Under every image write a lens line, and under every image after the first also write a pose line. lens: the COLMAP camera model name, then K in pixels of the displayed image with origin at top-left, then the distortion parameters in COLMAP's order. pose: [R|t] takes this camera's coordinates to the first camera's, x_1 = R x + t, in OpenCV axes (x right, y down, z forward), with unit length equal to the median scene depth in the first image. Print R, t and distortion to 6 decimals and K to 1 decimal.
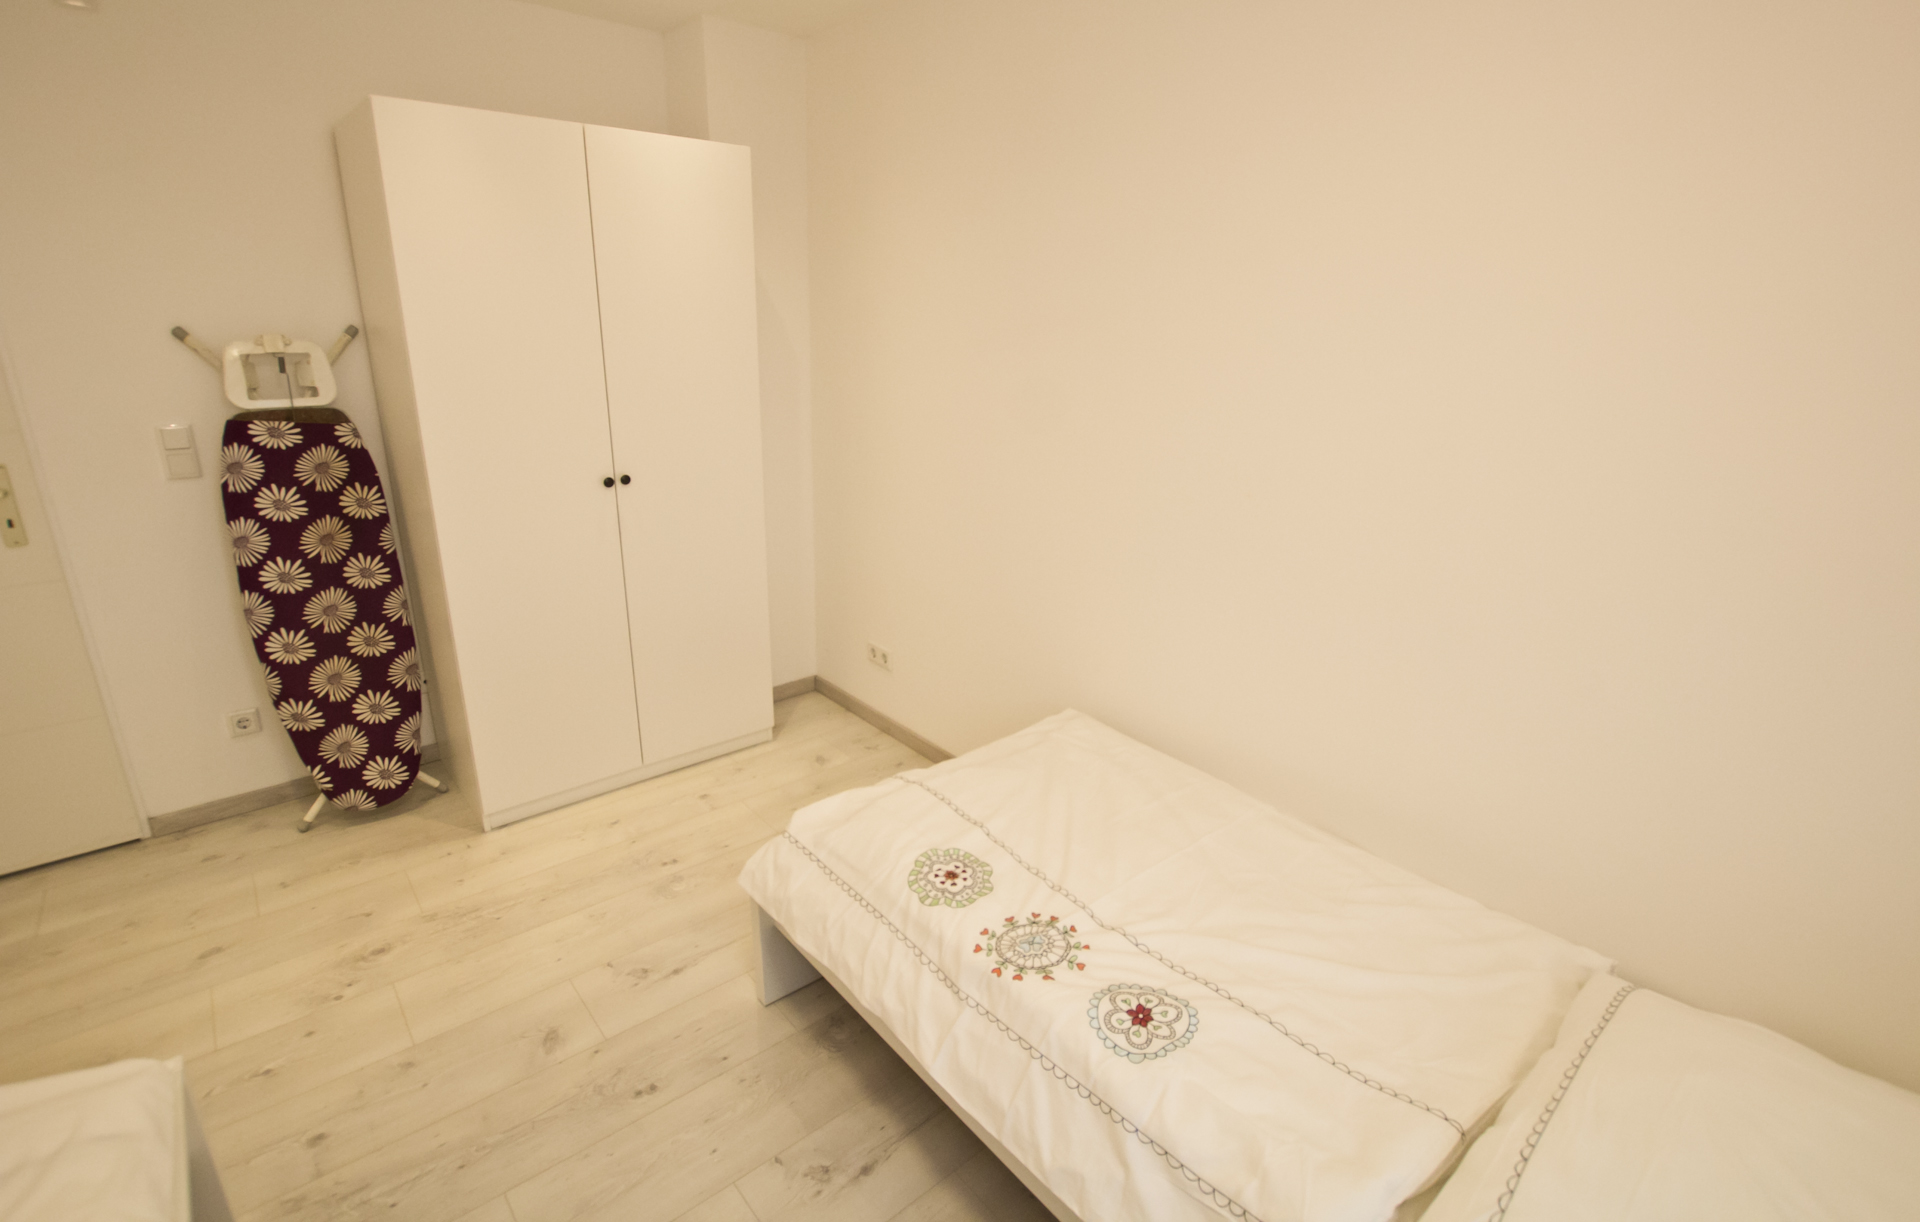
lens RADIAL K [[894.0, 0, 960.0], [0, 894.0, 611.0], [0, 0, 1]] dist [-0.021058, 0.000258]
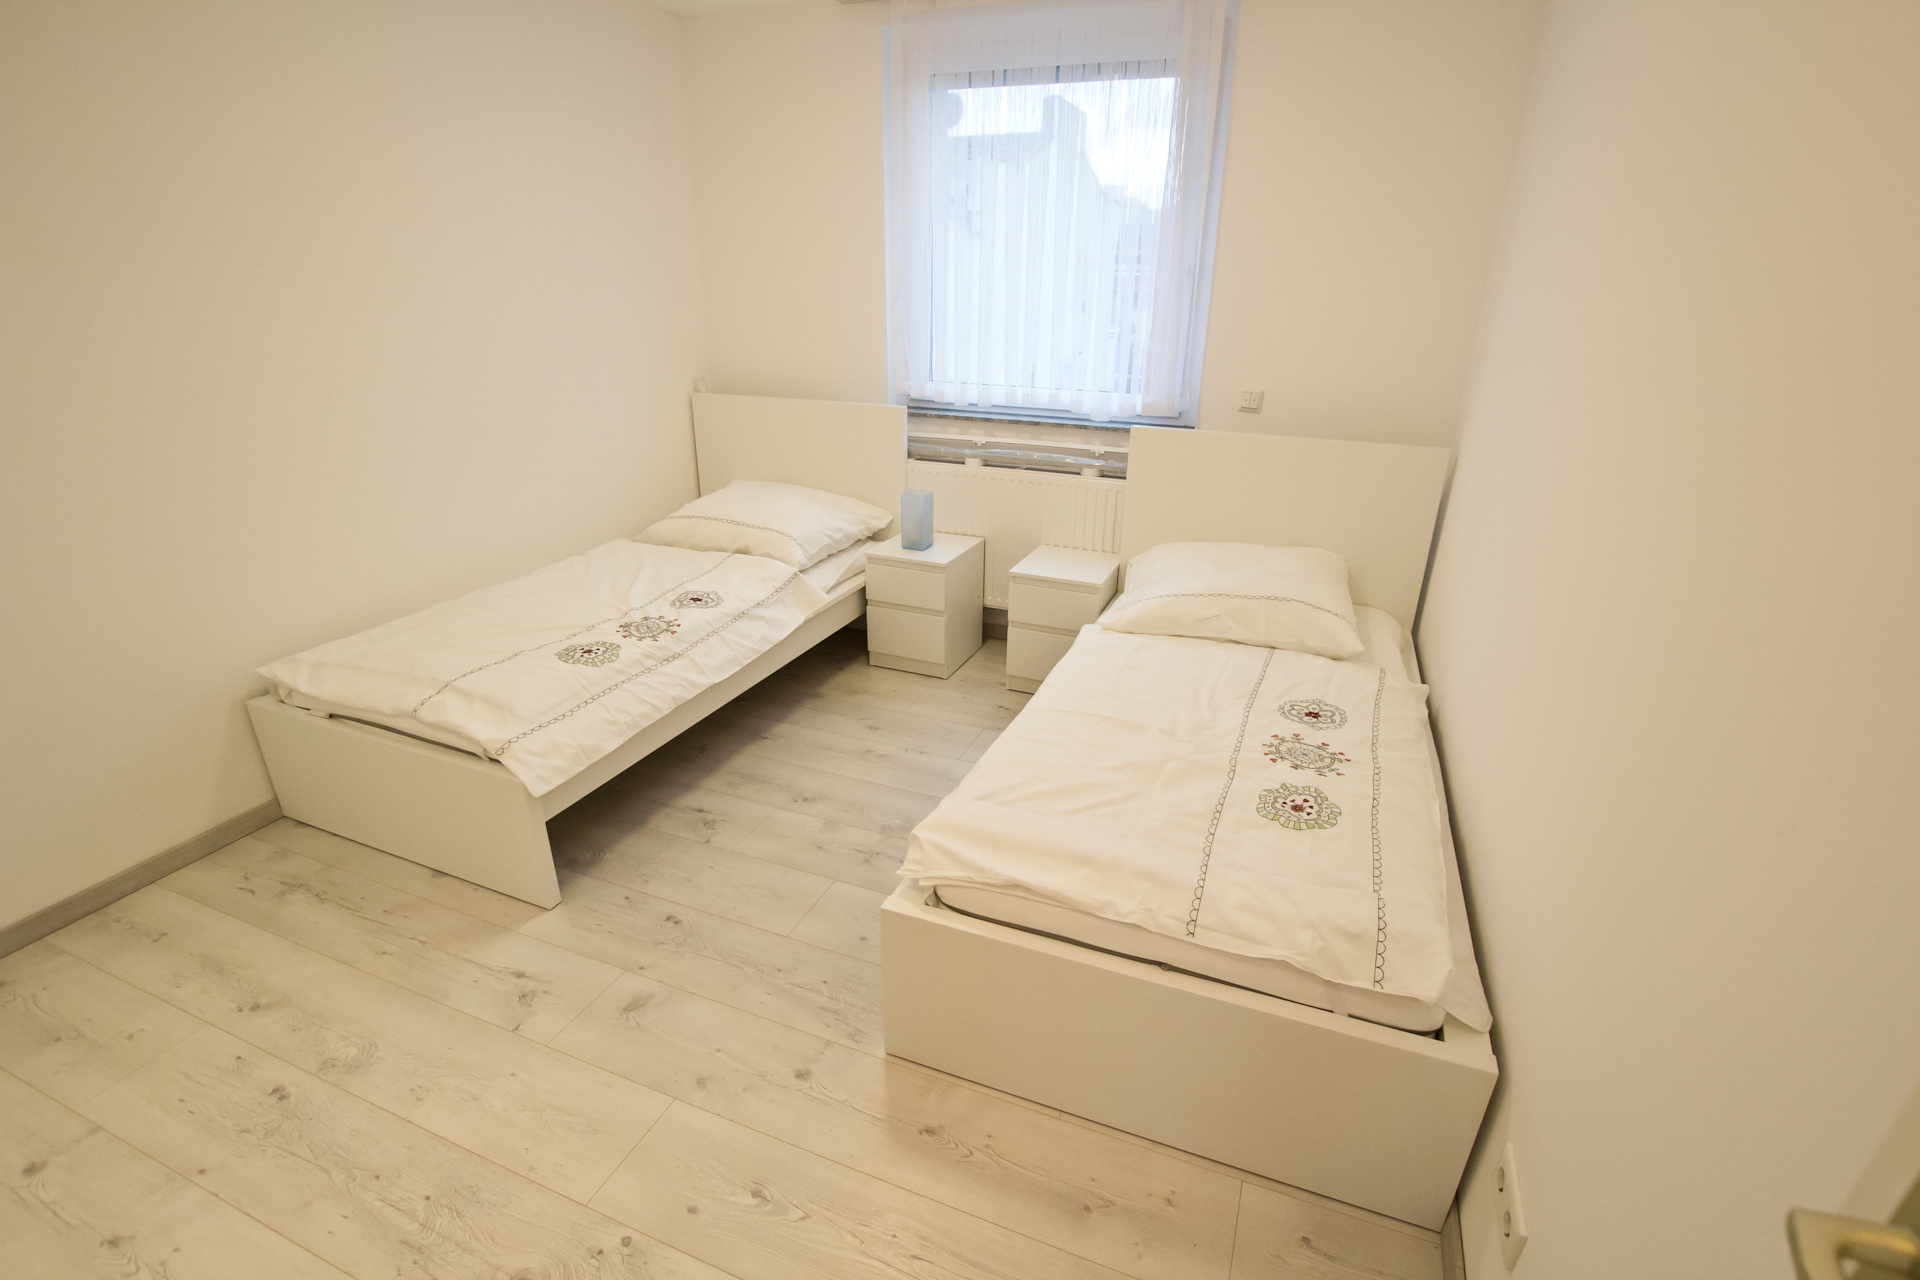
lens RADIAL K [[910.9, 0, 963.1], [0, 910.9, 671.0], [0, 0, 1]] dist [-0.030857, 0.001698]
pose [[-0.466314, -0.370711, 0.803196, -1.535529], [0.260548, 0.810126, 0.525177, -0.301558], [-0.845379, 0.454169, -0.281185, 0.943587]]
